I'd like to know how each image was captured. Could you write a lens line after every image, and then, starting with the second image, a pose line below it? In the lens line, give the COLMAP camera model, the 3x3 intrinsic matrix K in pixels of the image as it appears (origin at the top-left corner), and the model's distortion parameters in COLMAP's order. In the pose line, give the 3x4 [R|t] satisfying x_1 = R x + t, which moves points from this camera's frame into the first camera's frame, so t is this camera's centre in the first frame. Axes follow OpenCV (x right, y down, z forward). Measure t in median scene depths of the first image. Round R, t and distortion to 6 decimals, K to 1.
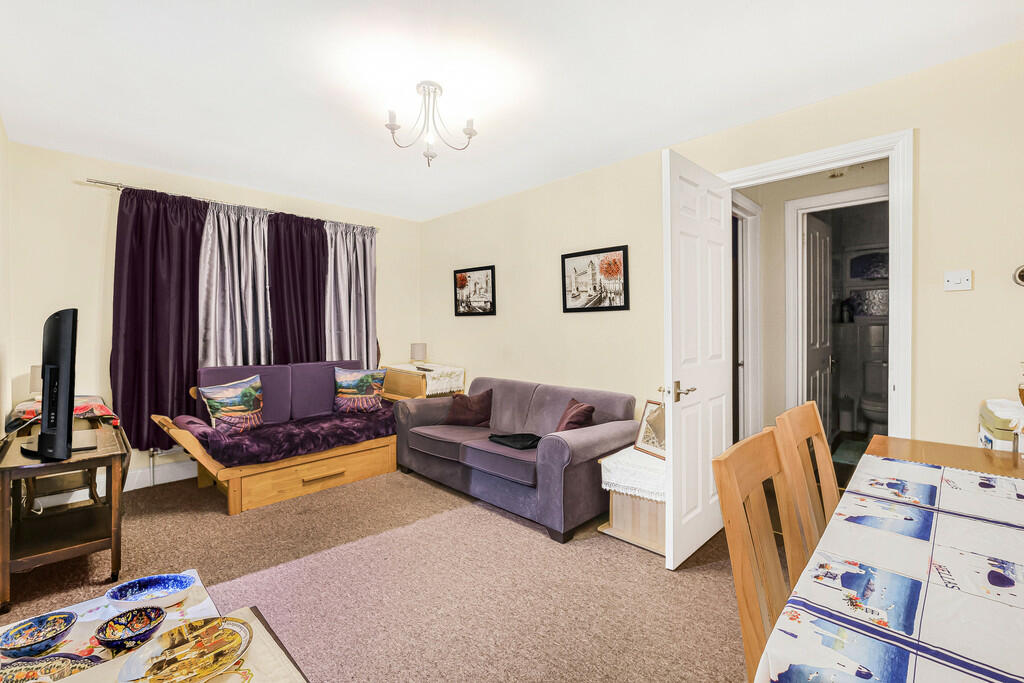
lens RADIAL K [[422.9, 0, 509.7], [0, 422.9, 332.8], [0, 0, 1]] dist [0.014320, 0.000154]
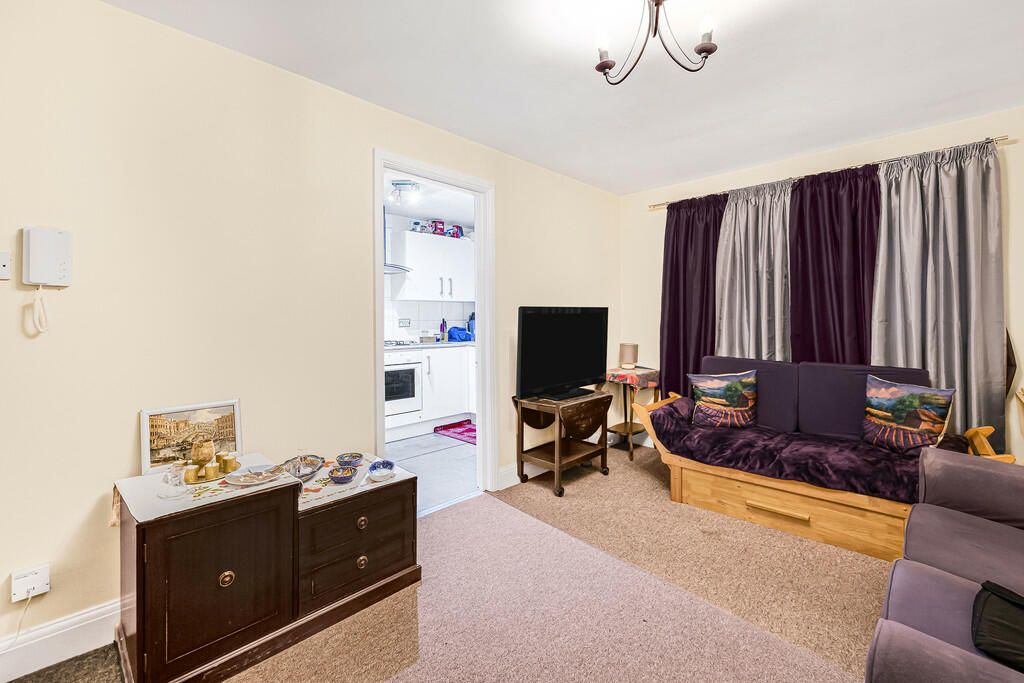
lens RADIAL K [[433.5, 0, 512.7], [0, 433.5, 314.4], [0, 0, 1]] dist [-0.000682, -0.000048]
pose [[0.054226, -0.007712, -0.998499, 0.295286], [-0.010159, 0.999914, -0.008275, -0.005714], [0.998477, 0.010592, 0.054143, 0.443502]]
